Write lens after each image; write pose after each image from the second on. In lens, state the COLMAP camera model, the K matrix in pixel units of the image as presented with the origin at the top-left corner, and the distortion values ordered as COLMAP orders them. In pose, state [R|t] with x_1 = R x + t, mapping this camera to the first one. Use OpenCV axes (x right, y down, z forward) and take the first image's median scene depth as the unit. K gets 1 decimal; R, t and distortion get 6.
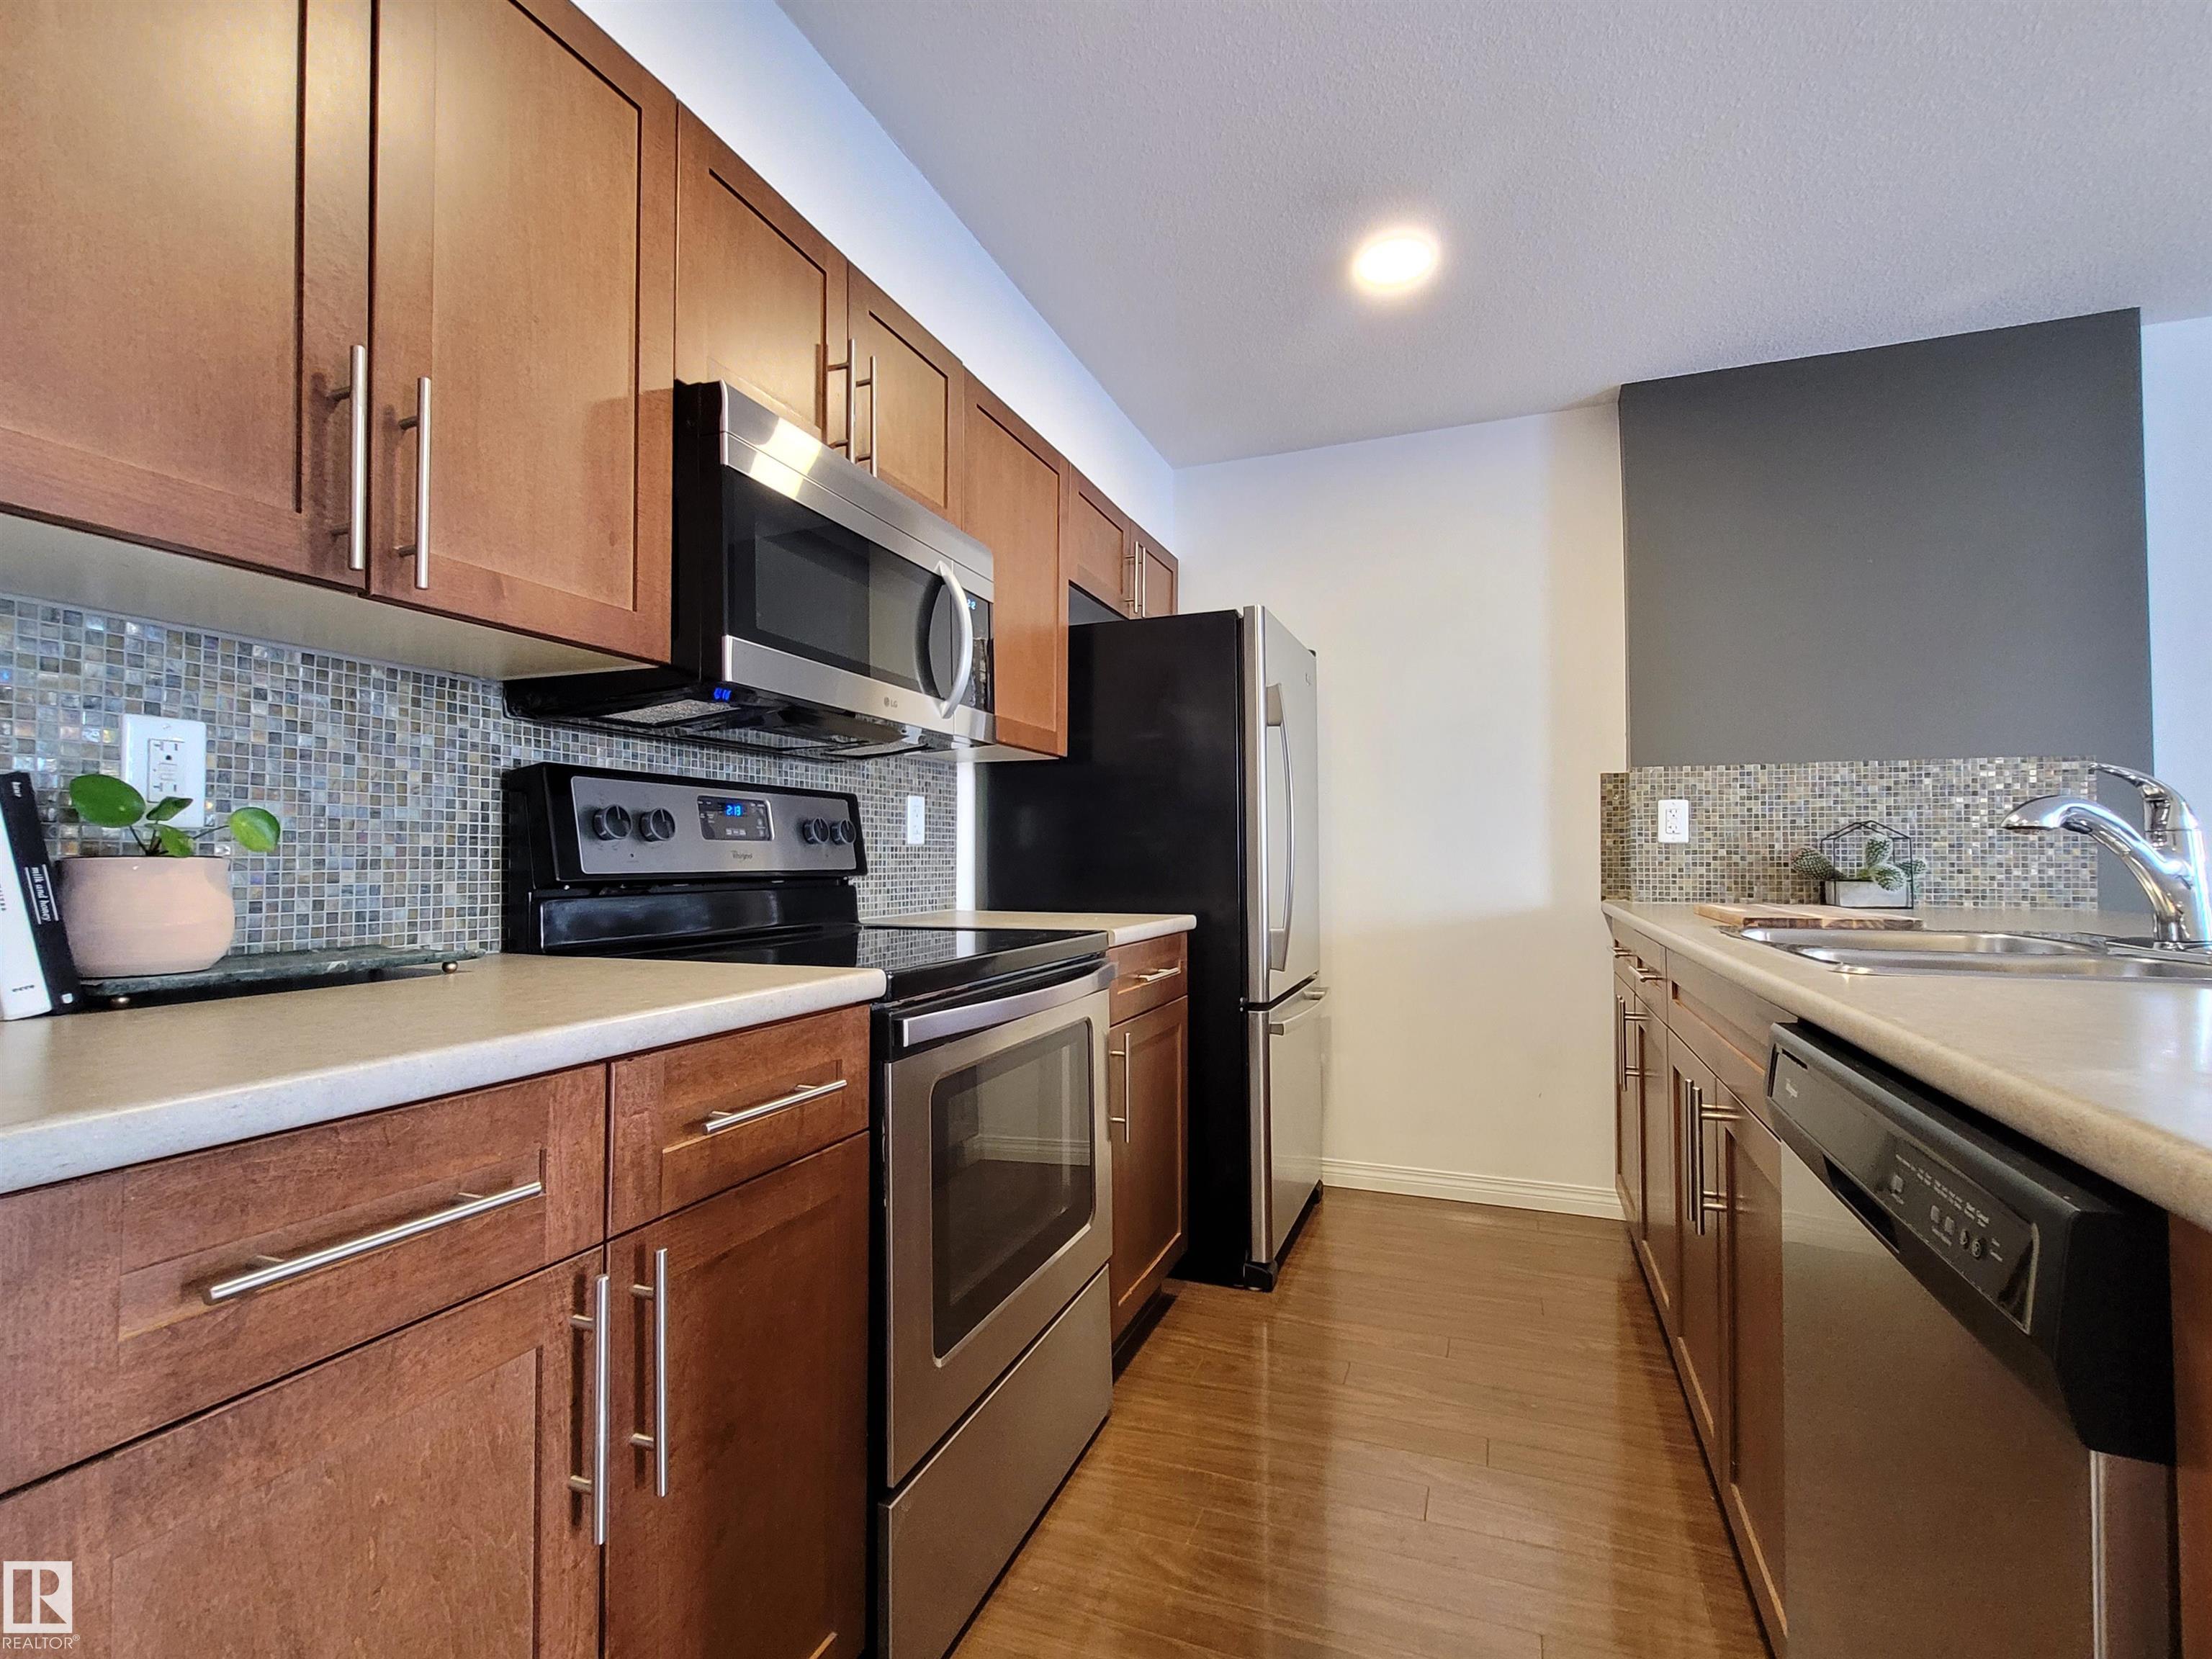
lens RADIAL K [[1011.2, 0, 1097.4], [0, 1011.2, 842.0], [0, 0, 1]] dist [0.003672, -0.000380]
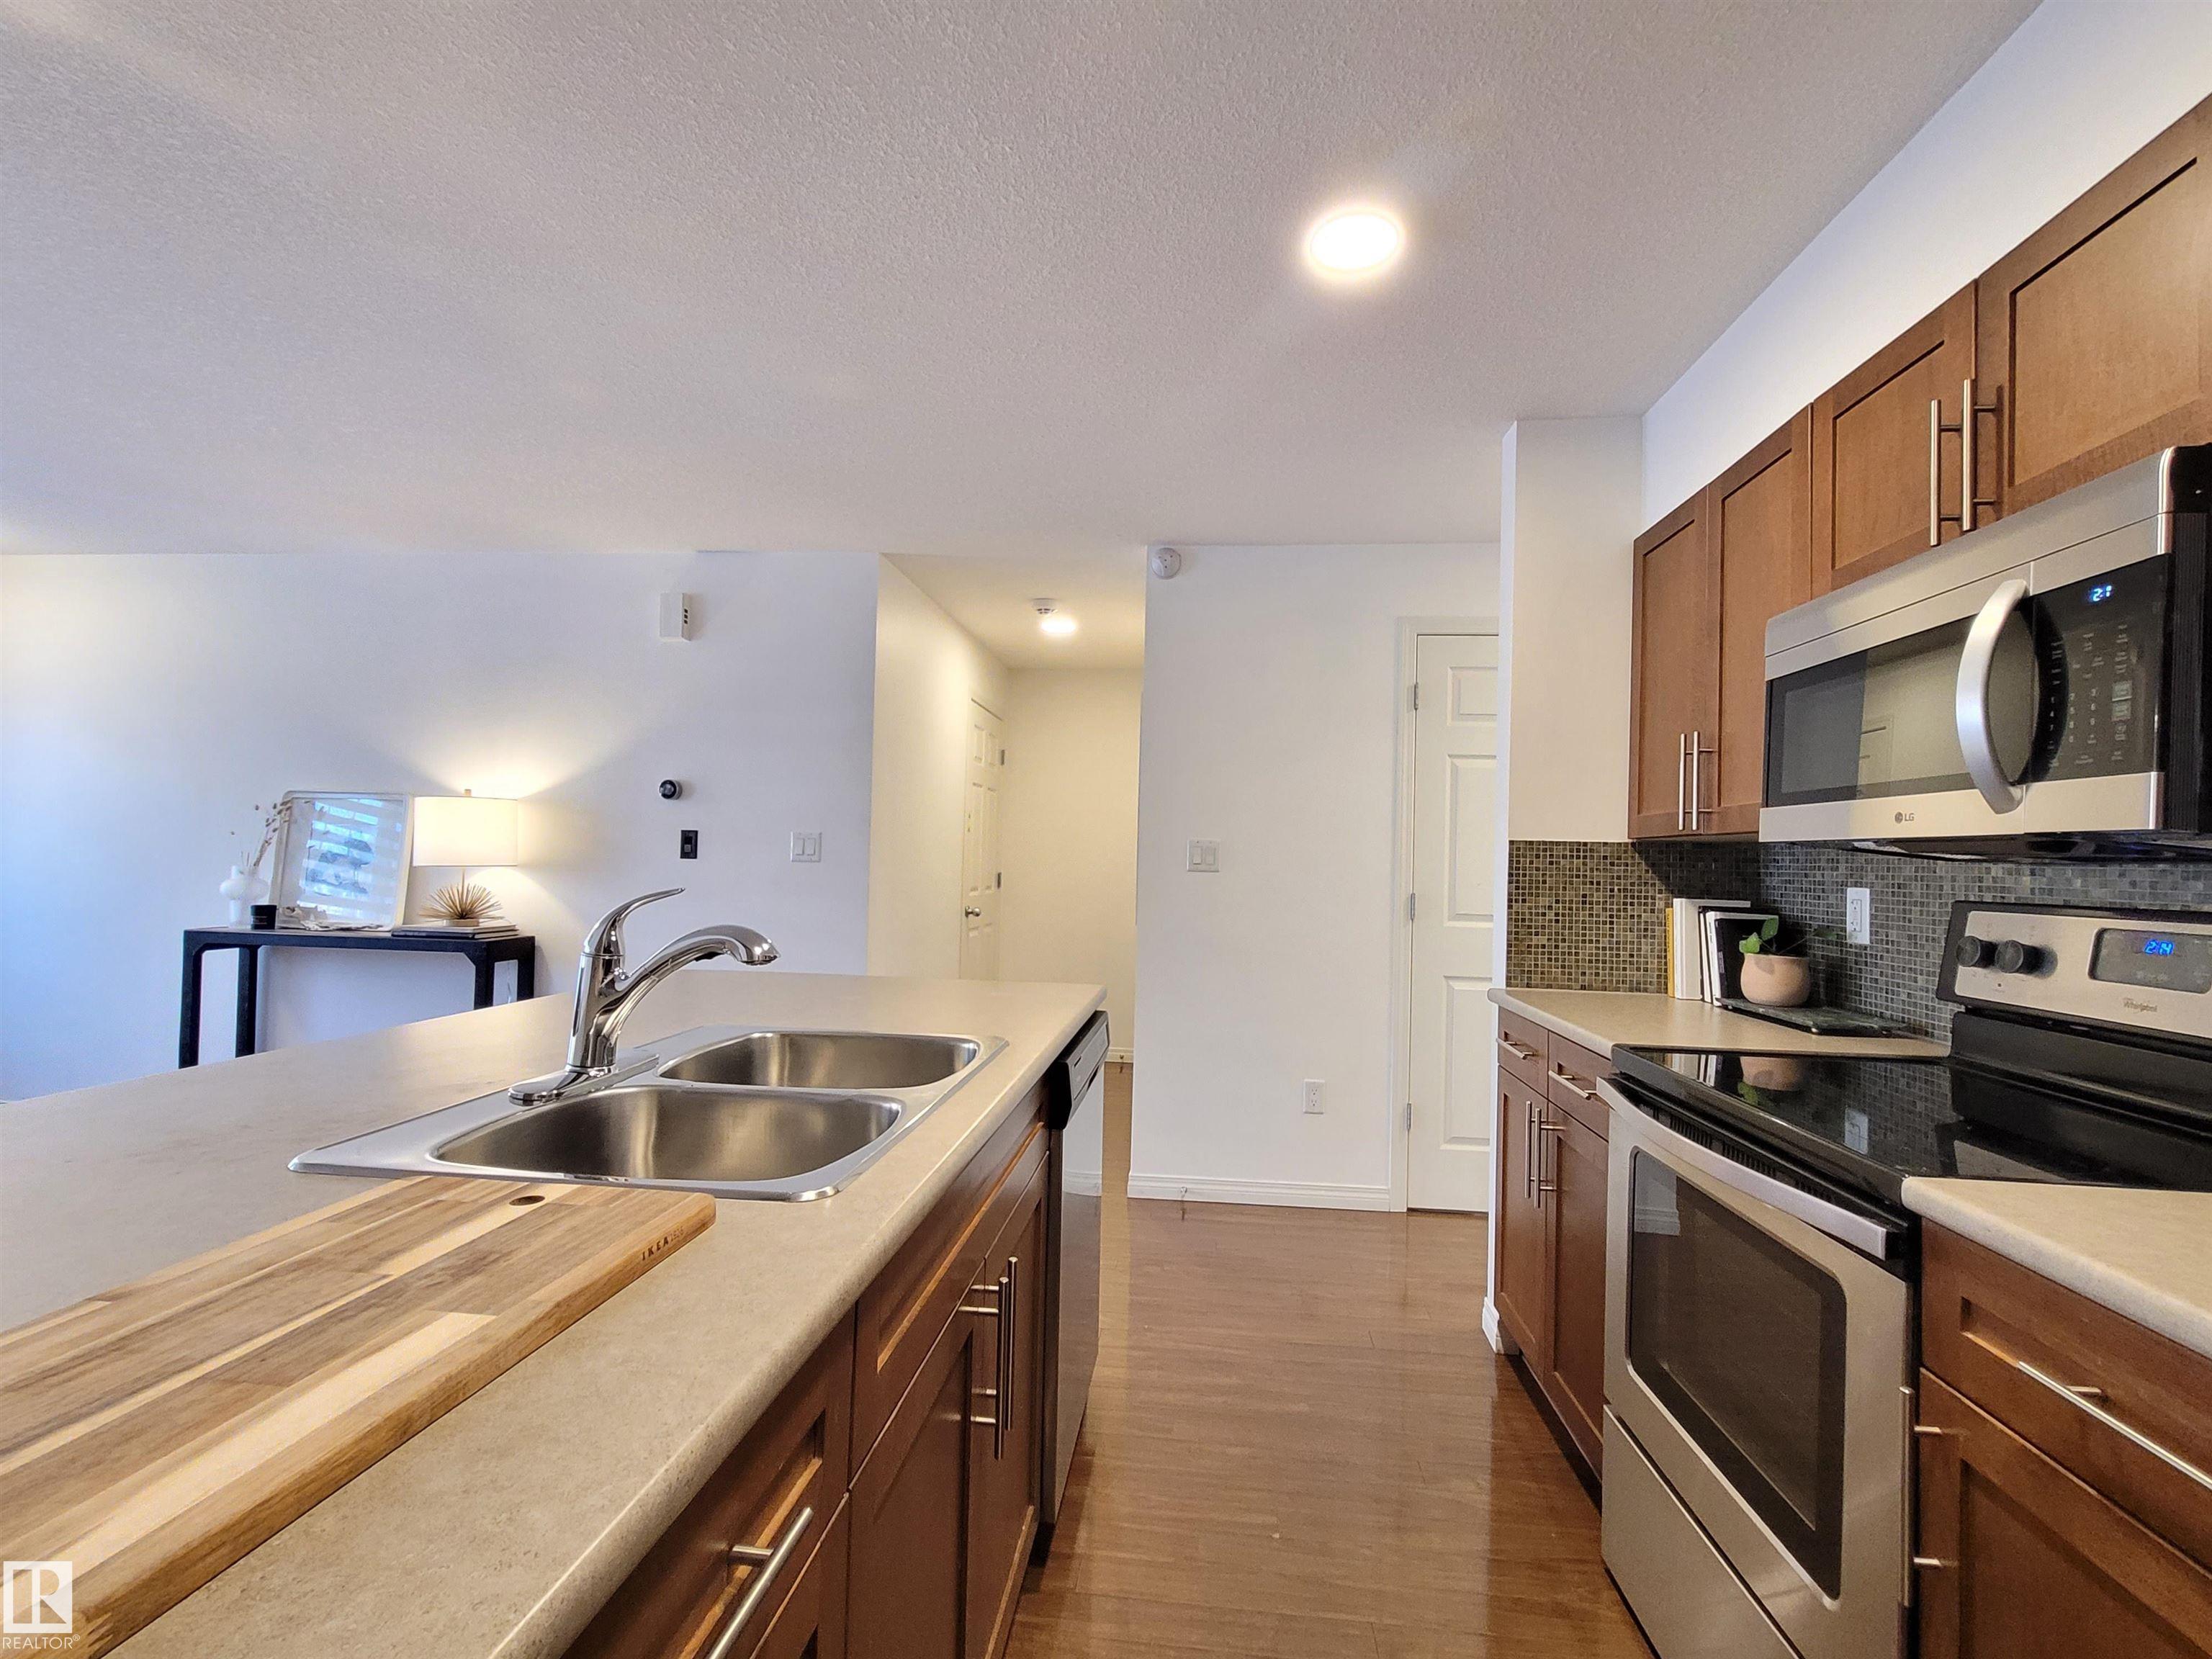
lens RADIAL K [[1005.2, 0, 1113.9], [0, 1005.2, 838.9], [0, 0, 1]] dist [0.008365, -0.004733]
pose [[-0.961737, -0.034088, -0.271845, 0.602492], [-0.023920, 0.998888, -0.040632, -0.062040], [0.272928, -0.032575, -0.961483, 1.487064]]
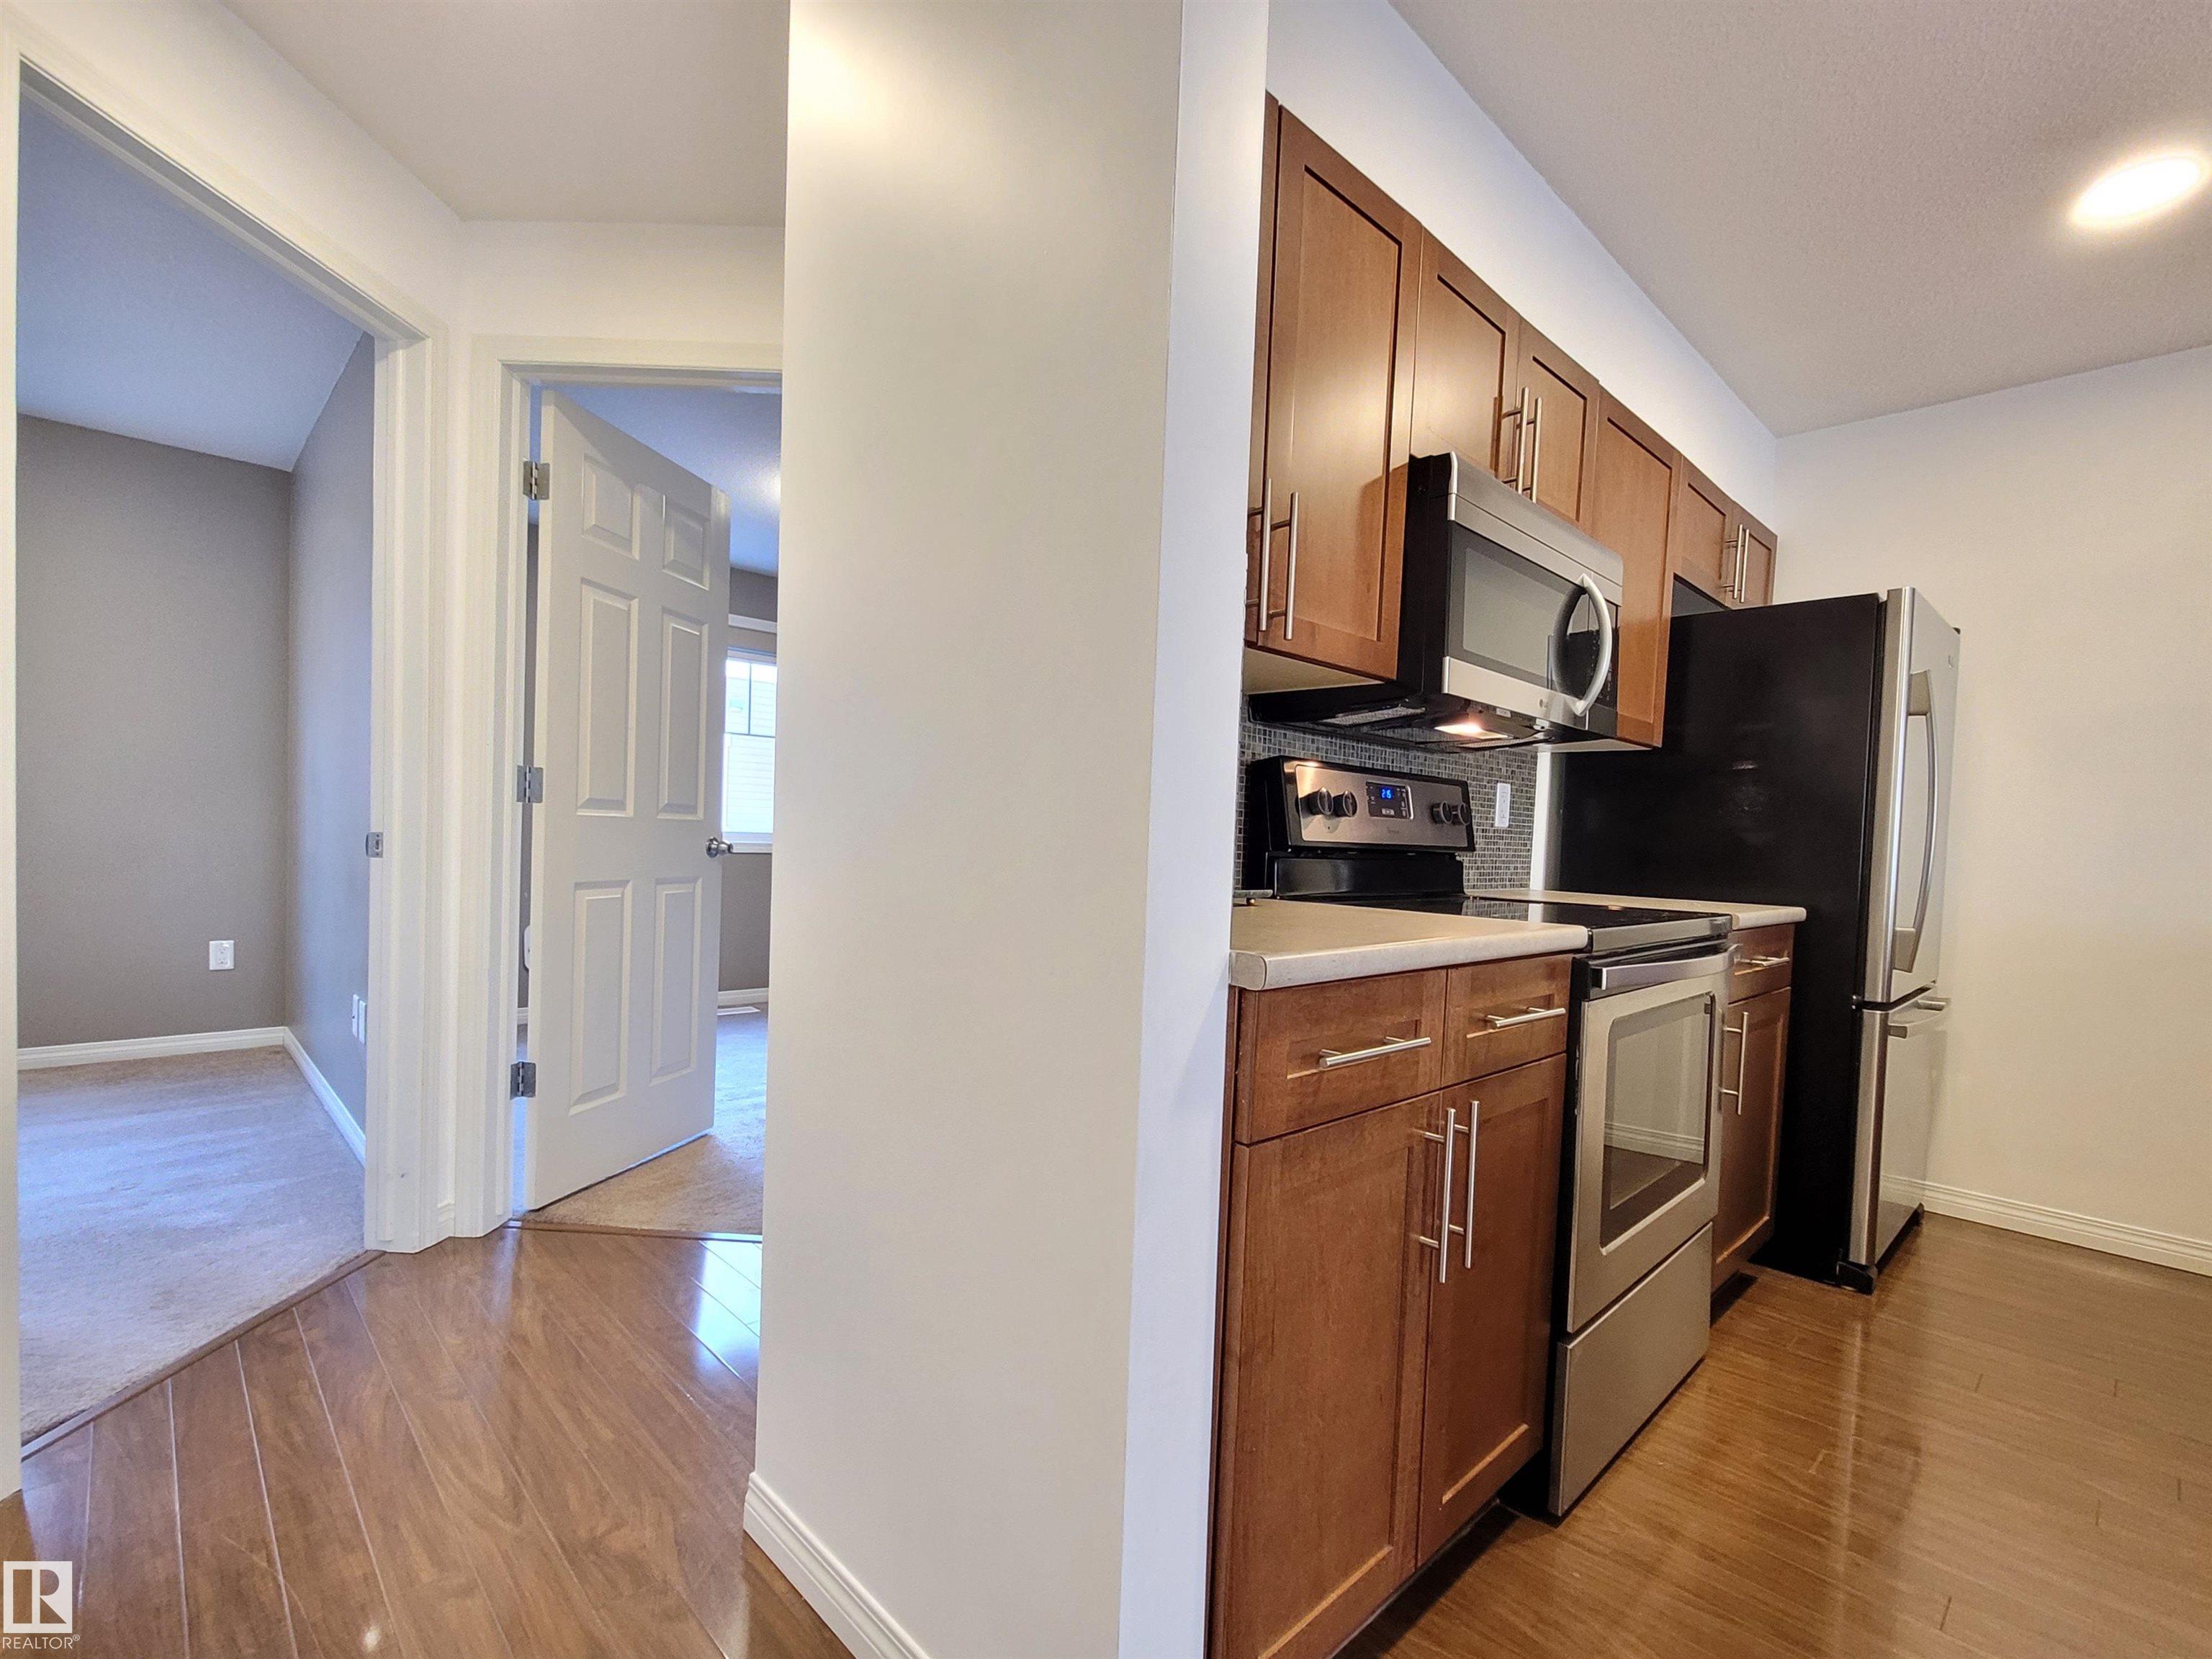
lens RADIAL K [[1006.8, 0, 1111.9], [0, 1006.8, 873.1], [0, 0, 1]] dist [0.013897, -0.005674]
pose [[0.911412, 0.053680, -0.407978, -0.156909], [-0.033635, 0.997855, 0.056154, 0.006570], [0.410117, -0.037457, 0.911263, -0.242356]]
